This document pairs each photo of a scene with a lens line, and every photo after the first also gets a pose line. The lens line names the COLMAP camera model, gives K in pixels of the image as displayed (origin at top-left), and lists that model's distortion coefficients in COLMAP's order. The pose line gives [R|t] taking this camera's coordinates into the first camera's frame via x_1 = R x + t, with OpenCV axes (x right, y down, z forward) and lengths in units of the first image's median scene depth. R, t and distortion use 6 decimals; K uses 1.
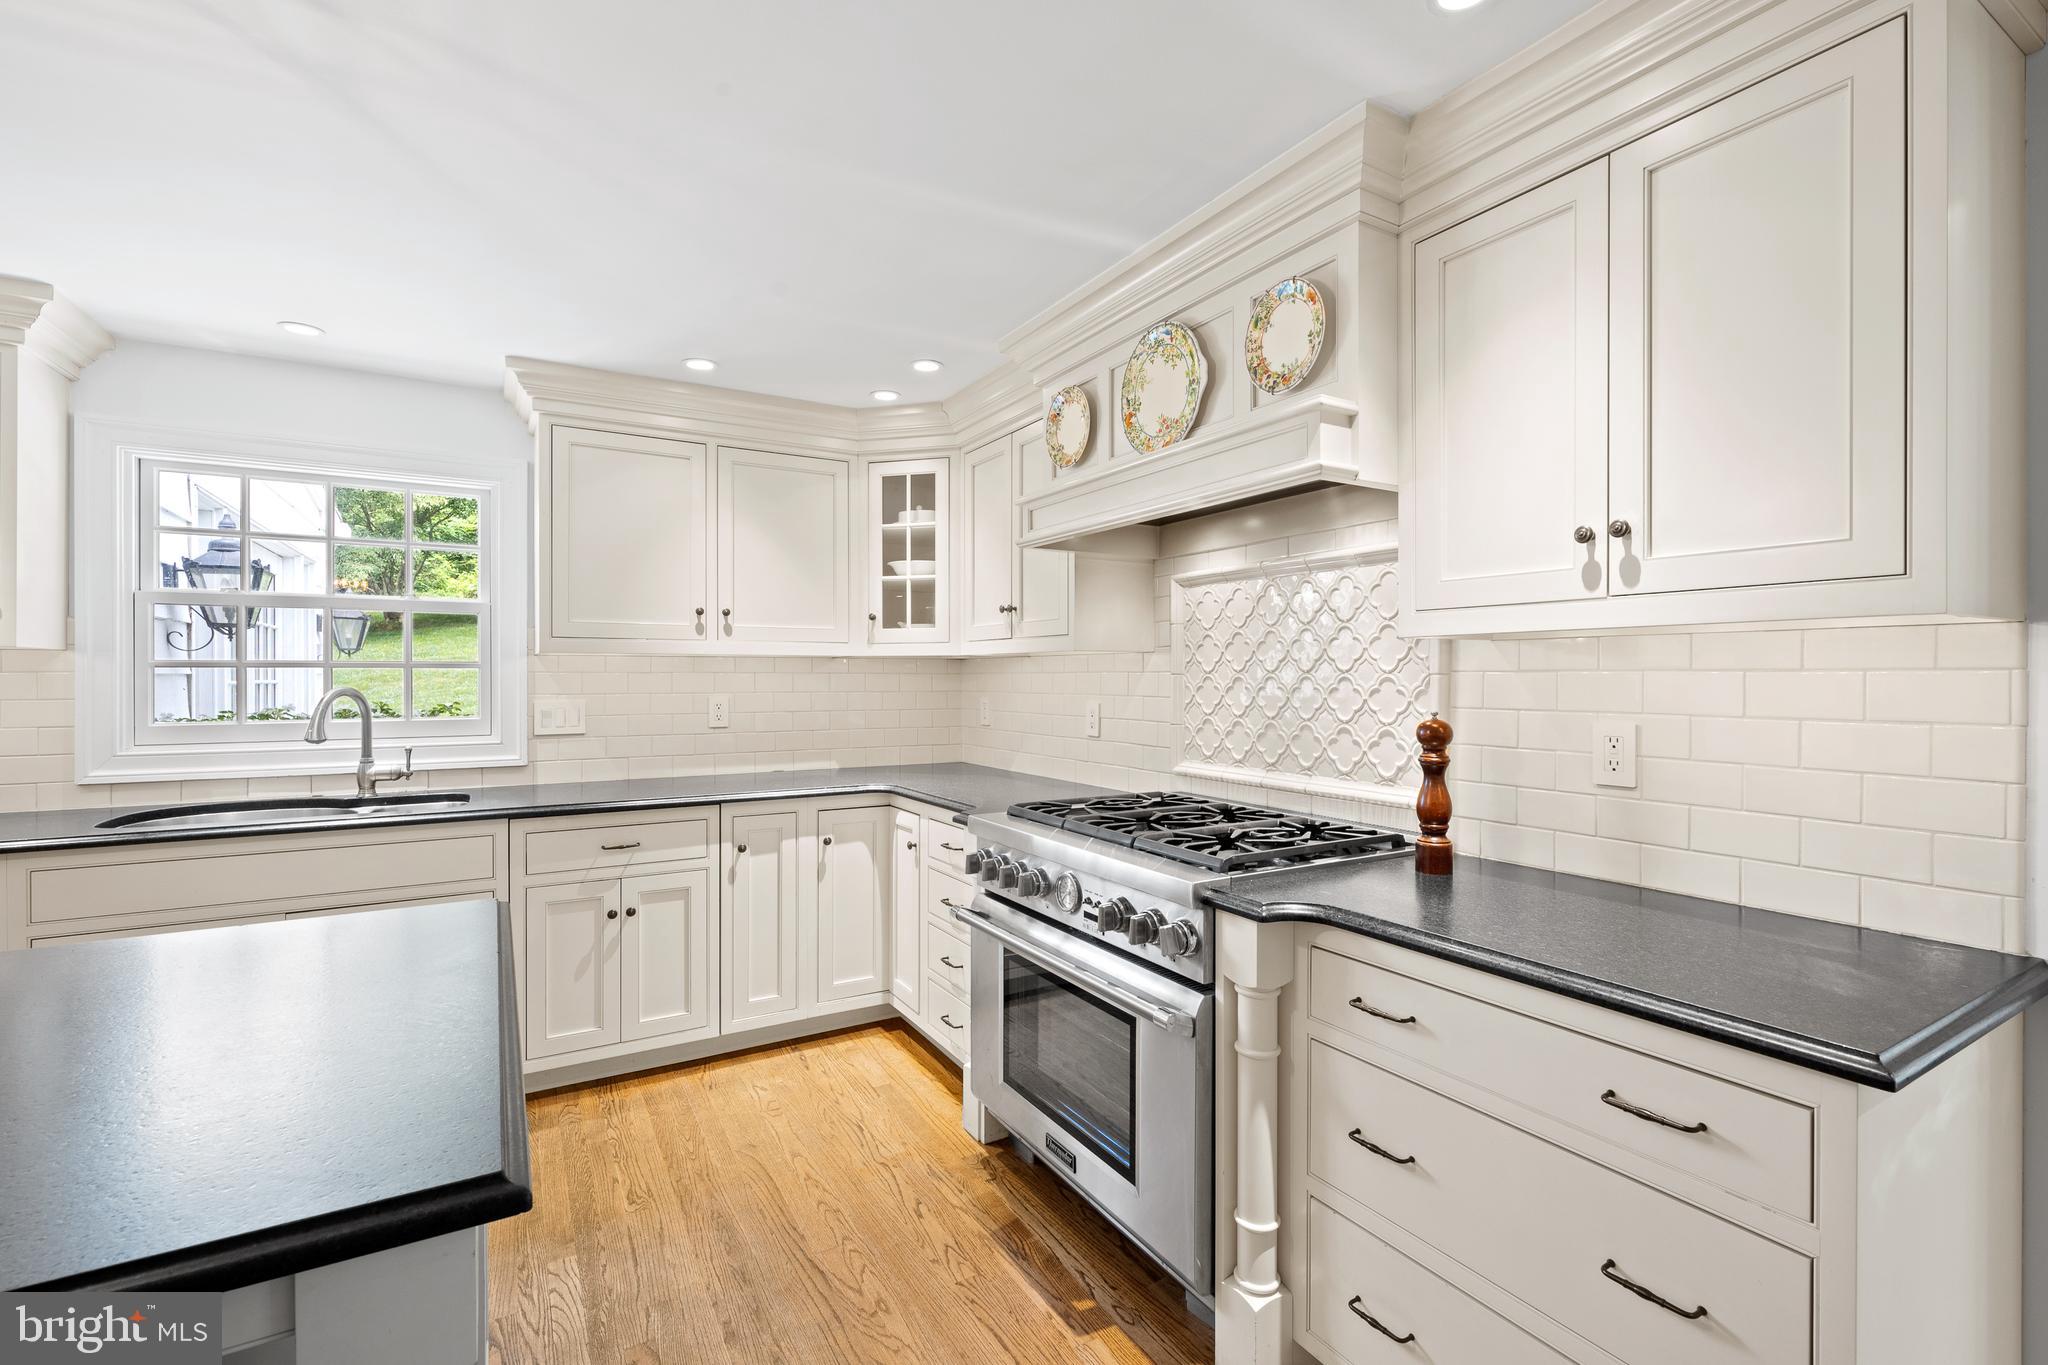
lens RADIAL K [[900.0, 0, 1024.0], [0, 900.0, 682.5], [0, 0, 1]] dist [-0.002129, -0.000159]
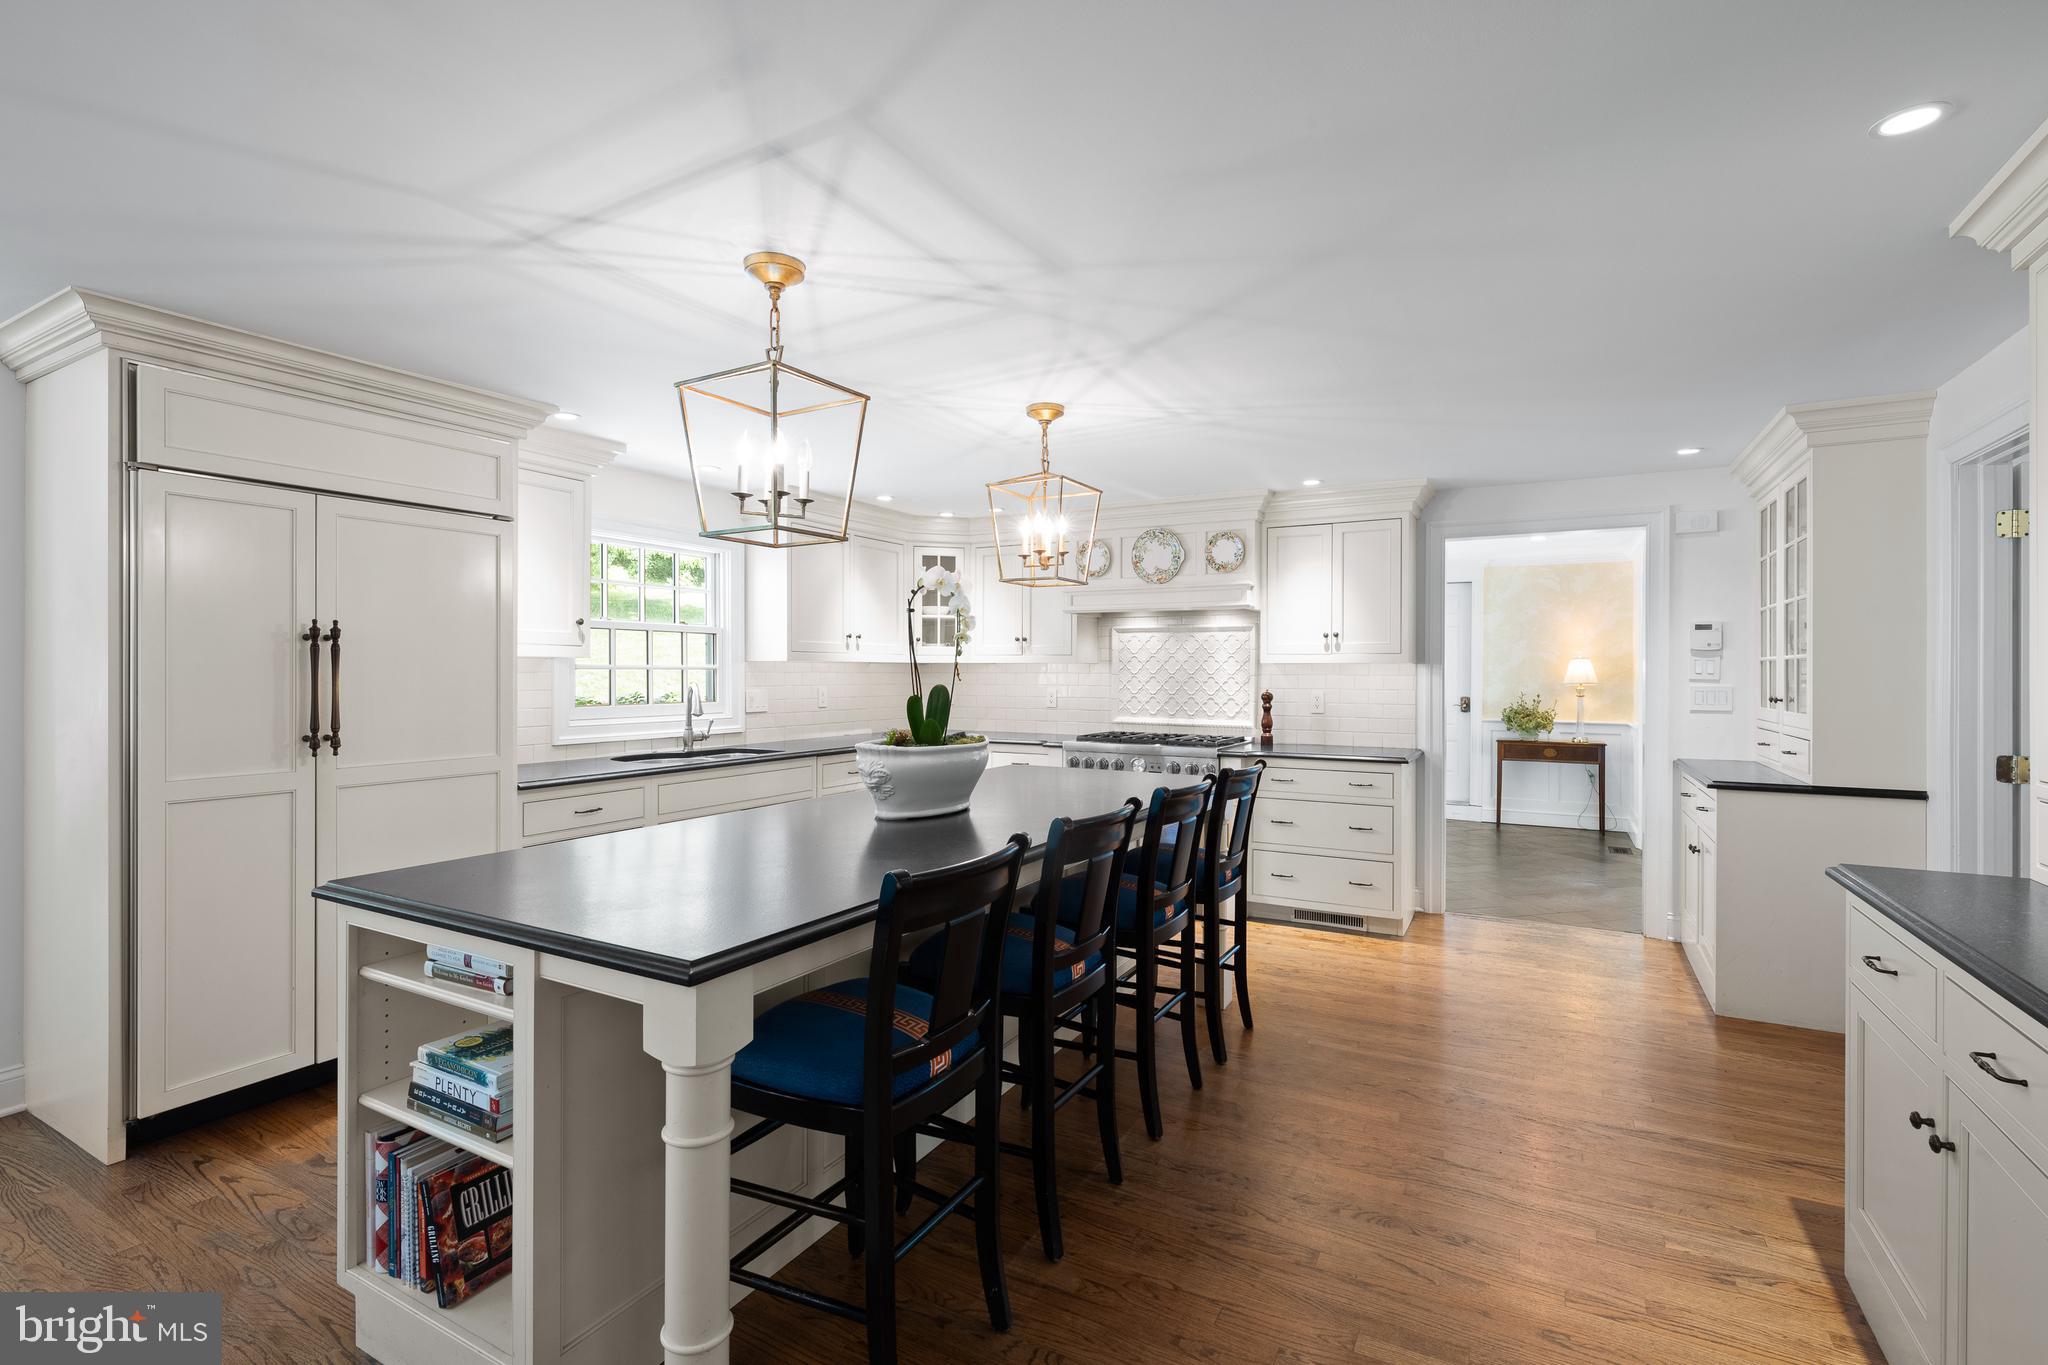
lens RADIAL K [[932.8, 0, 1025.8], [0, 932.8, 675.6], [0, 0, 1]] dist [-0.002845, -0.000239]
pose [[0.860853, 0.000899, 0.508853, -1.057834], [-0.000692, 1.000000, -0.000596, -0.005029], [-0.508853, 0.000162, 0.860853, -0.715533]]
